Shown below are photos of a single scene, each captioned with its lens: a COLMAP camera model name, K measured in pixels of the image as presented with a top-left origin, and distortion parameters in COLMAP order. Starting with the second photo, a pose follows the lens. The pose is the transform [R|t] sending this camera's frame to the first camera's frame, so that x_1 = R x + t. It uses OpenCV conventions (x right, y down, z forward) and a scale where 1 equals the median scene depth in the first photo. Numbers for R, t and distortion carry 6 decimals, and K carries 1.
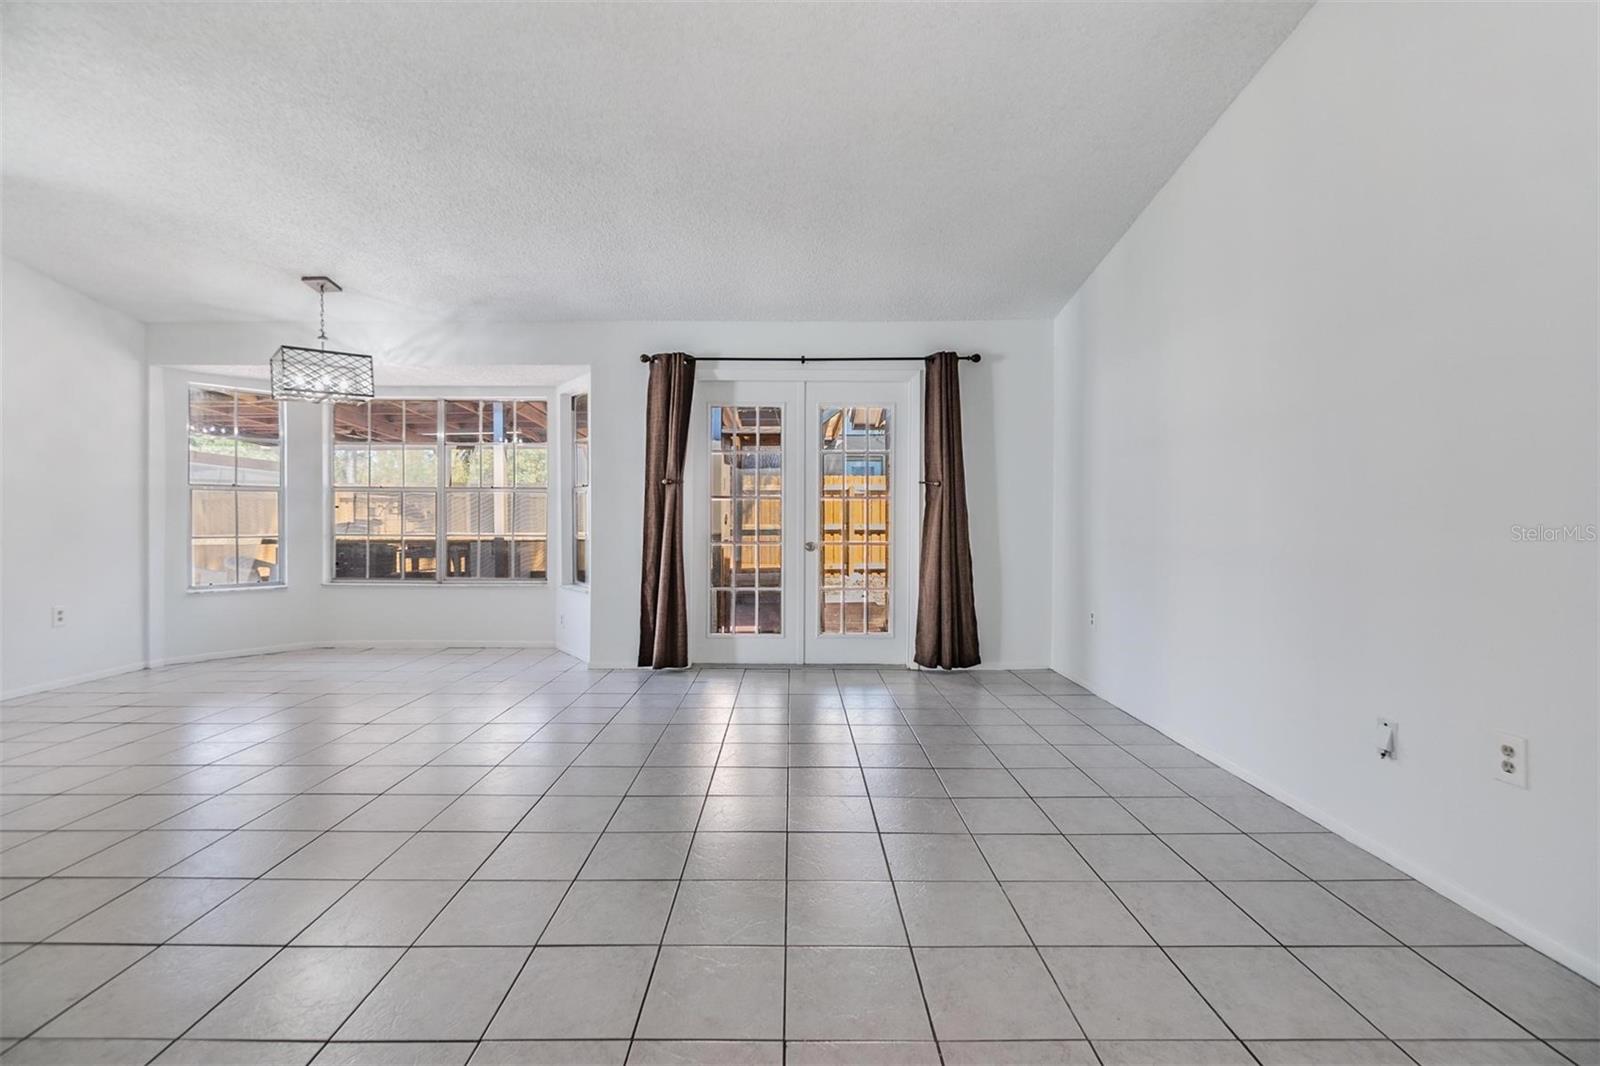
lens RADIAL K [[700.6, 0, 803.7], [0, 700.6, 521.7], [0, 0, 1]] dist [-0.003443, 0.000094]
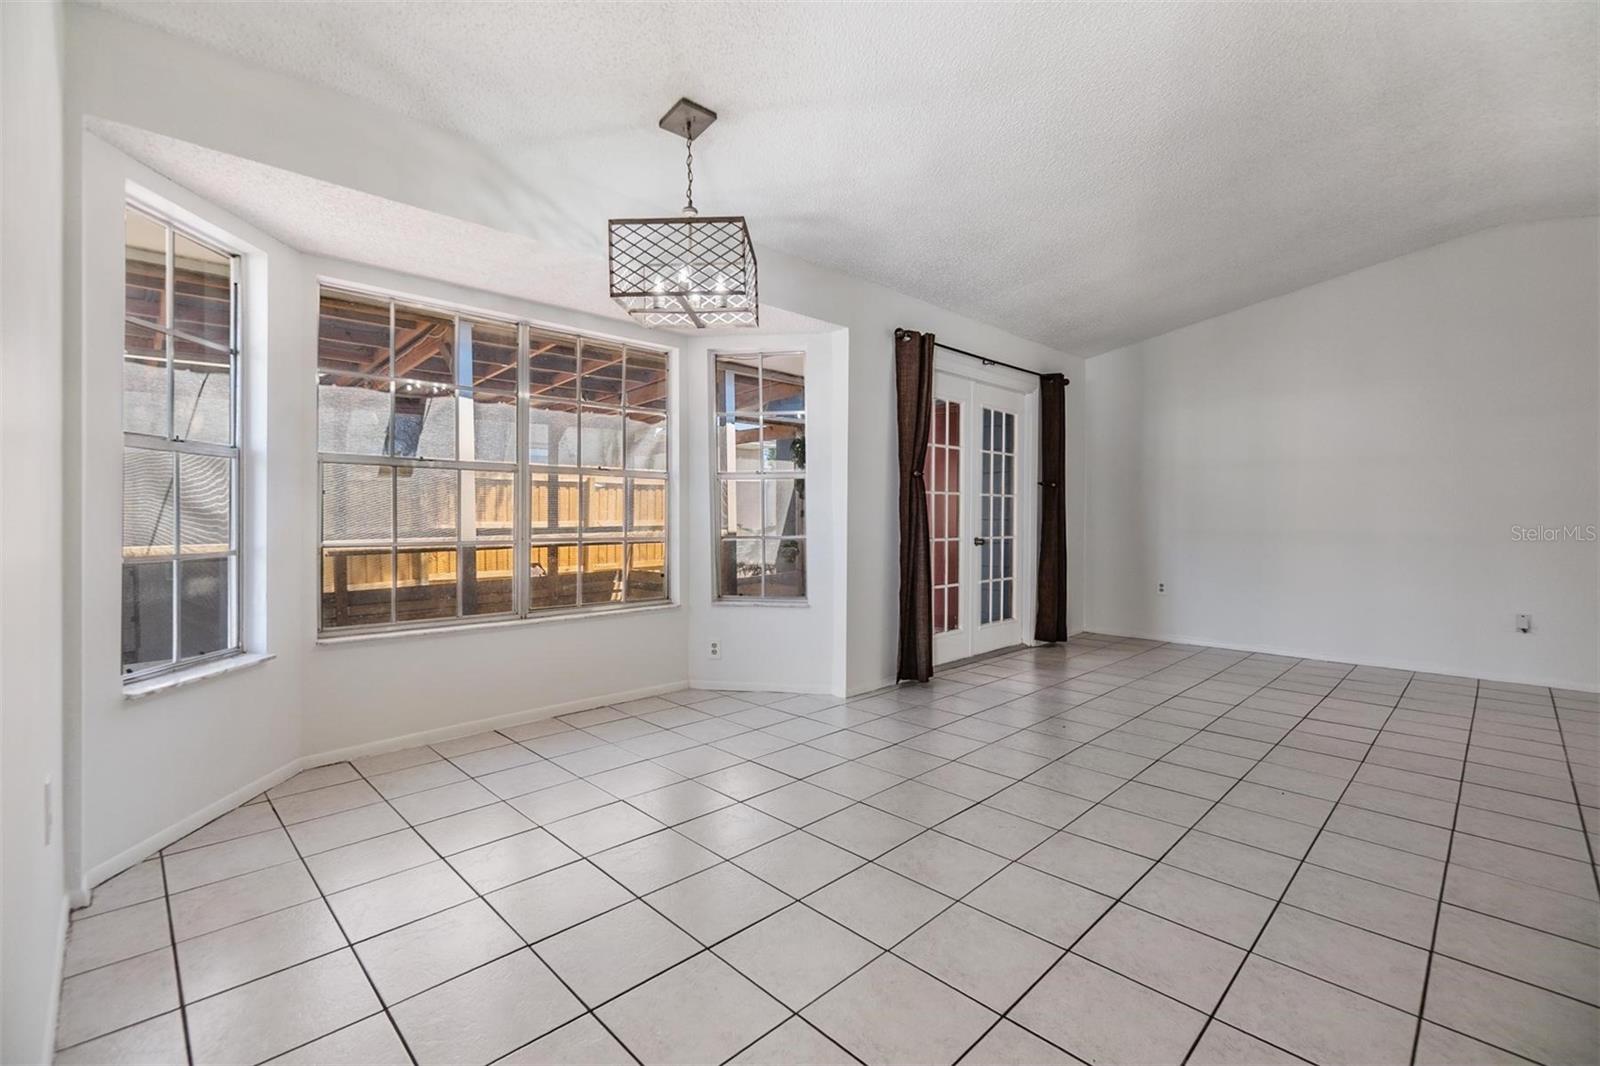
lens RADIAL K [[700.6, 0, 800.0], [0, 700.6, 517.3], [0, 0, 1]] dist [-0.003443, 0.000094]
pose [[0.716302, -0.003146, 0.697783, -0.919733], [0.002757, 0.999995, 0.001679, -0.002741], [-0.697785, 0.000721, 0.716307, 0.451301]]
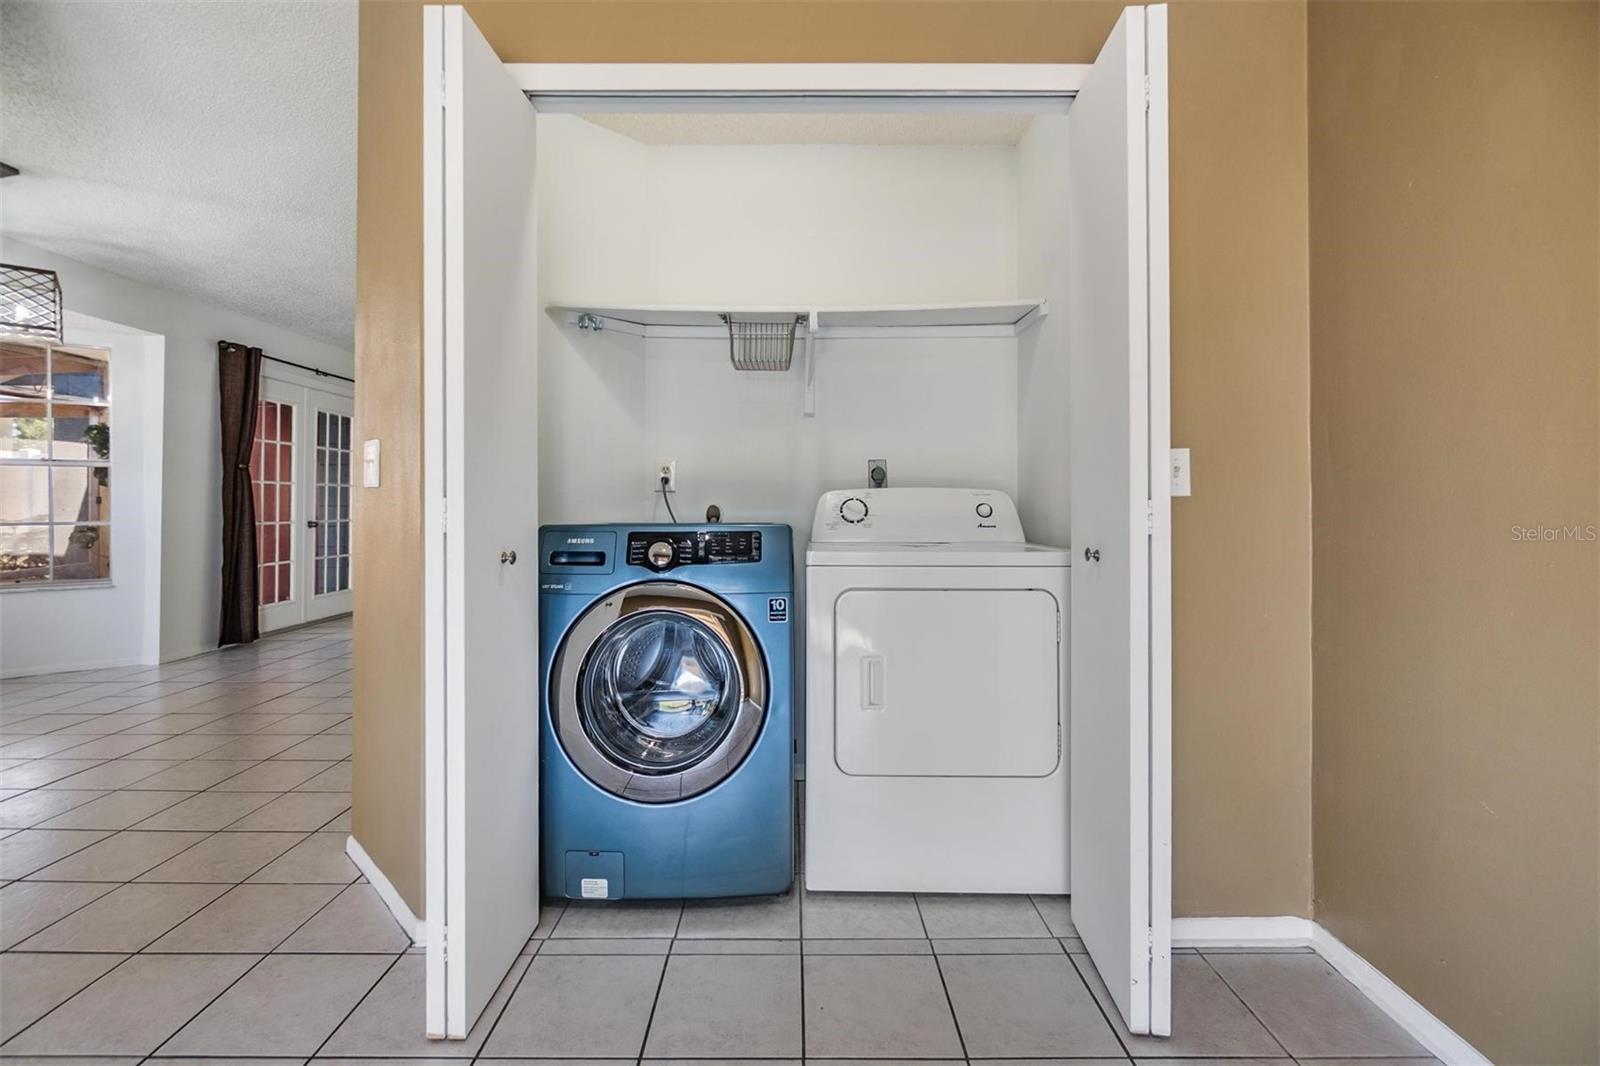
lens RADIAL K [[700.6, 0, 796.3], [0, 700.6, 495.4], [0, 0, 1]] dist [-0.003443, 0.000094]
pose [[-0.004665, 0.007150, 0.999964, -1.232008], [0.004514, 0.999964, -0.007129, -0.001932], [-0.999979, 0.004481, -0.004697, 0.168486]]
